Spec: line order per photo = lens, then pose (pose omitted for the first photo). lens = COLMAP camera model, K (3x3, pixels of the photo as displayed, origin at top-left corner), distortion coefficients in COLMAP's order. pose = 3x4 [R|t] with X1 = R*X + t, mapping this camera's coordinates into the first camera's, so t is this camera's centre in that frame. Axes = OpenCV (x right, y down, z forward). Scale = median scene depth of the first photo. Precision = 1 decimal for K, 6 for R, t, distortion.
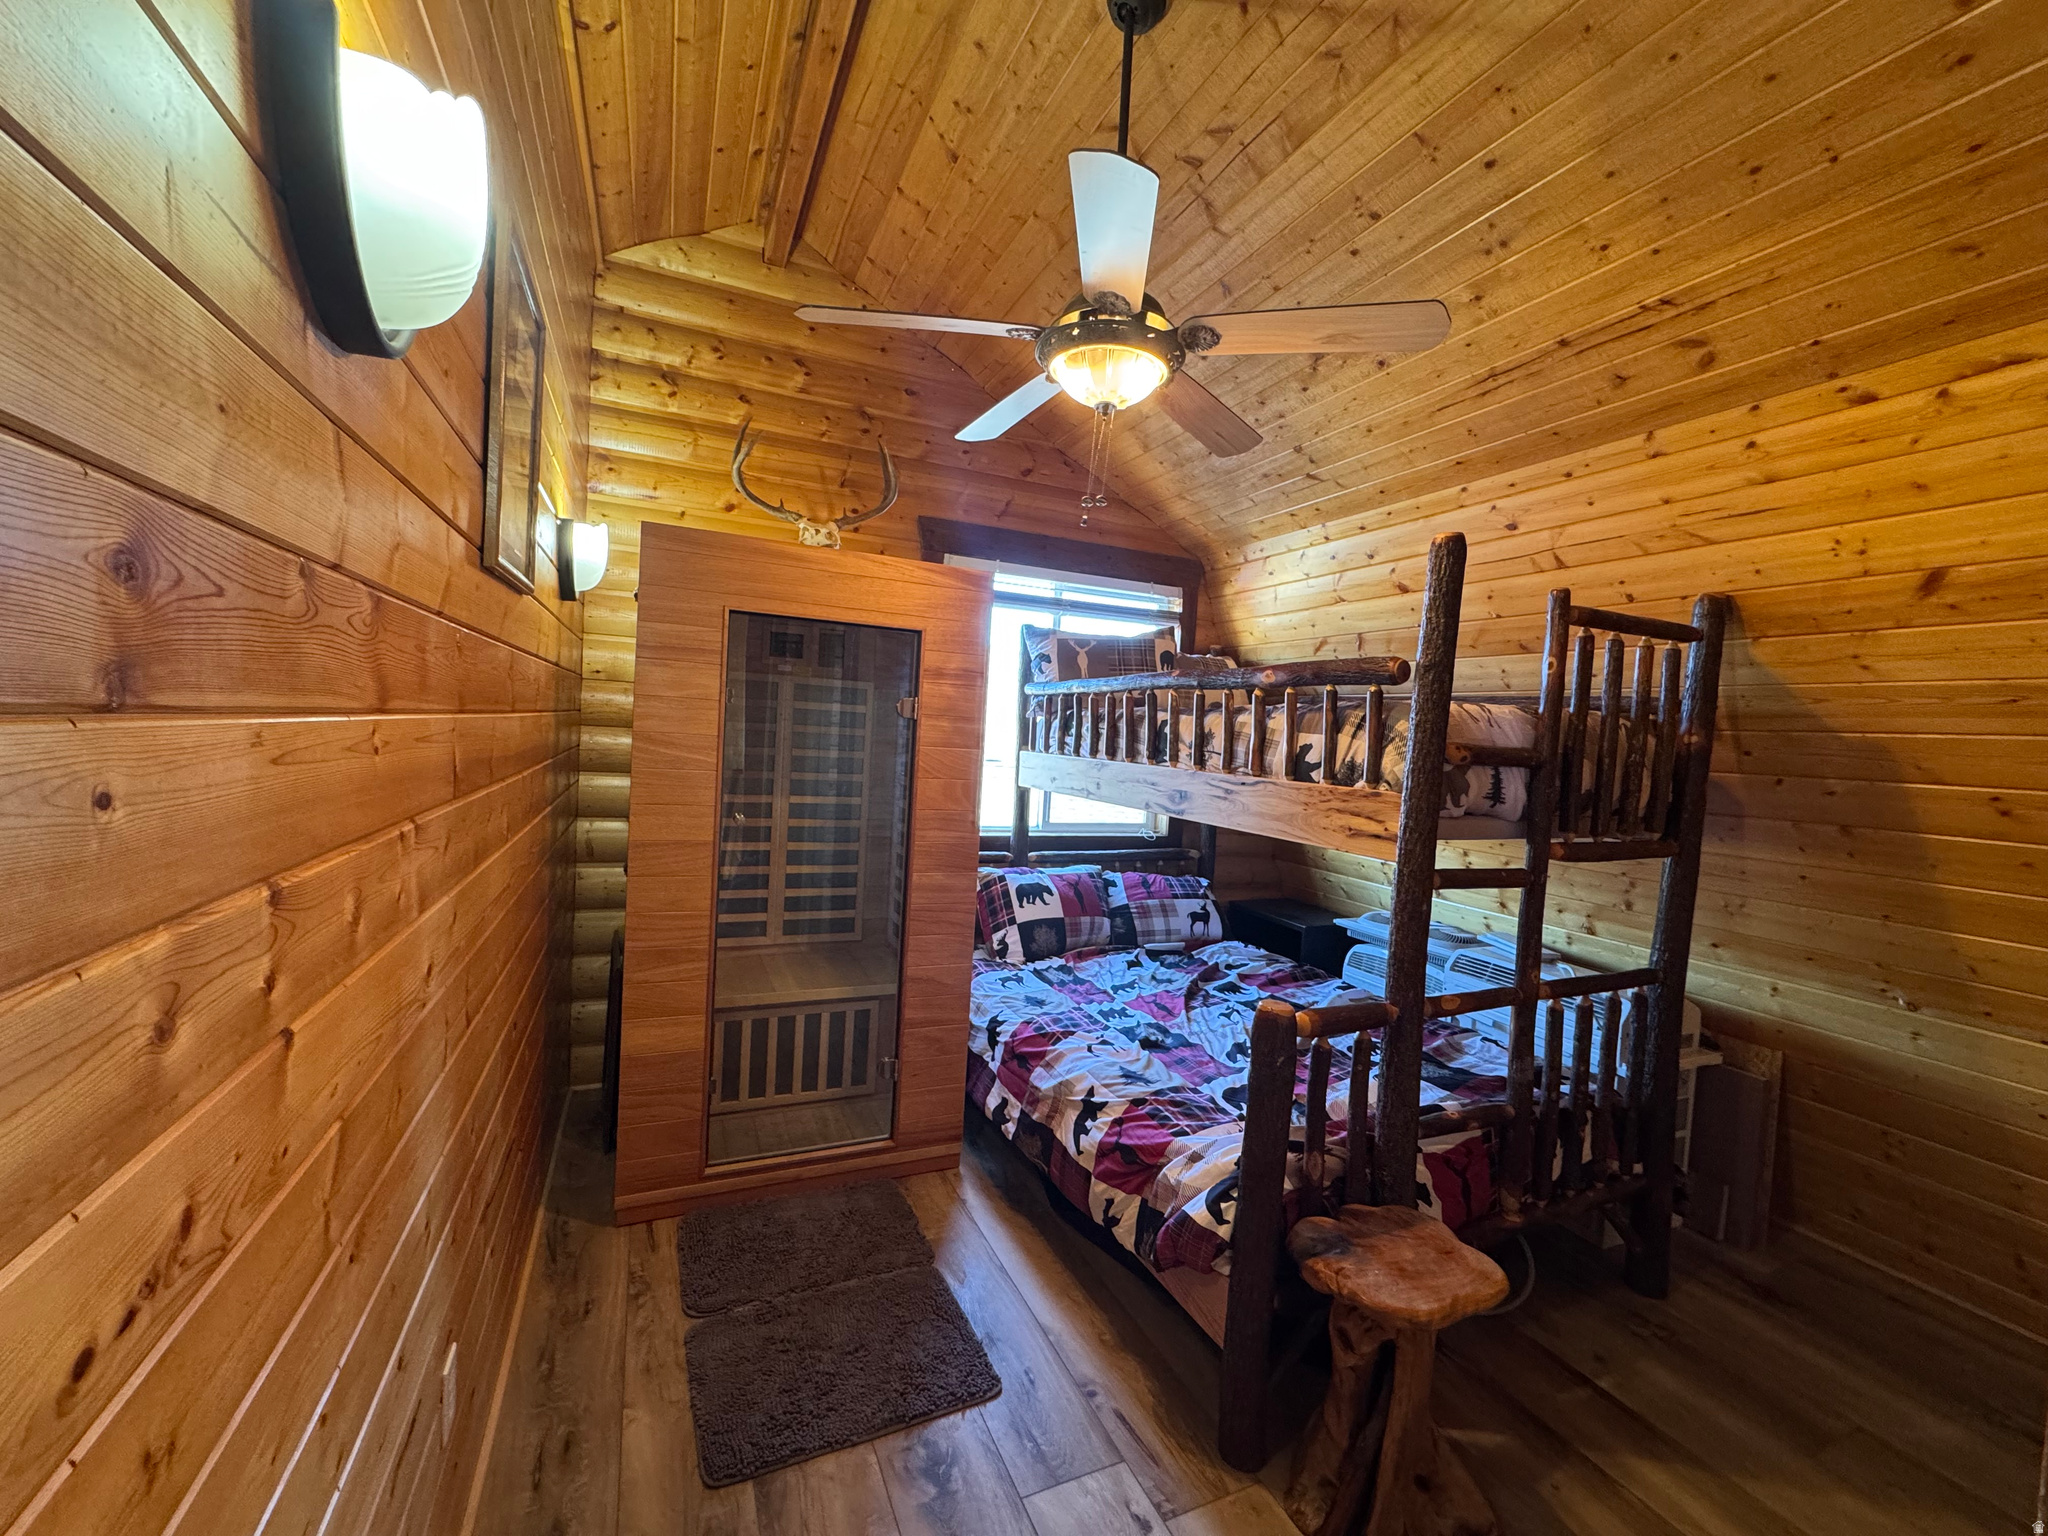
lens RADIAL K [[814.3, 0, 1023.9], [0, 814.3, 769.5], [0, 0, 1]] dist [-0.001736, -0.000134]
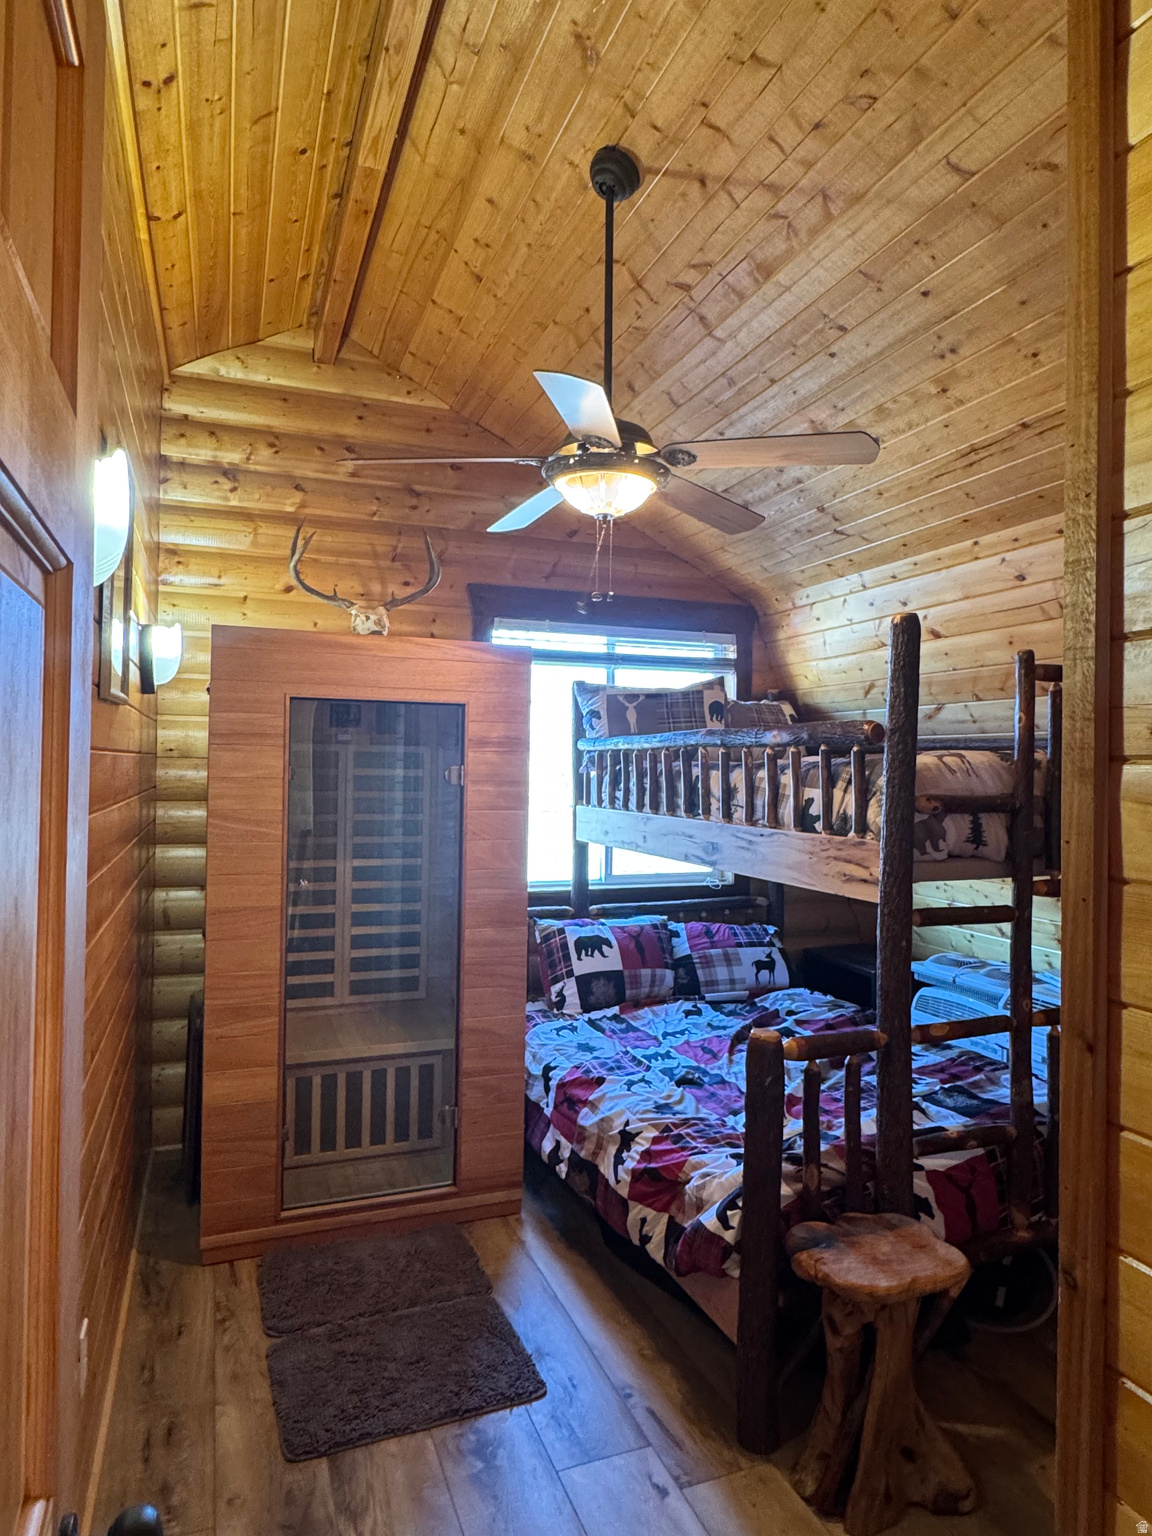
lens RADIAL K [[912.8, 0, 576.0], [0, 912.8, 768.0], [0, 0, 1]] dist [-0.000454, 0.000256]
pose [[0.997852, -0.043090, -0.049347, 0.081220], [0.040630, 0.997932, -0.049805, -0.019510], [0.051391, 0.047694, 0.997539, -0.207844]]
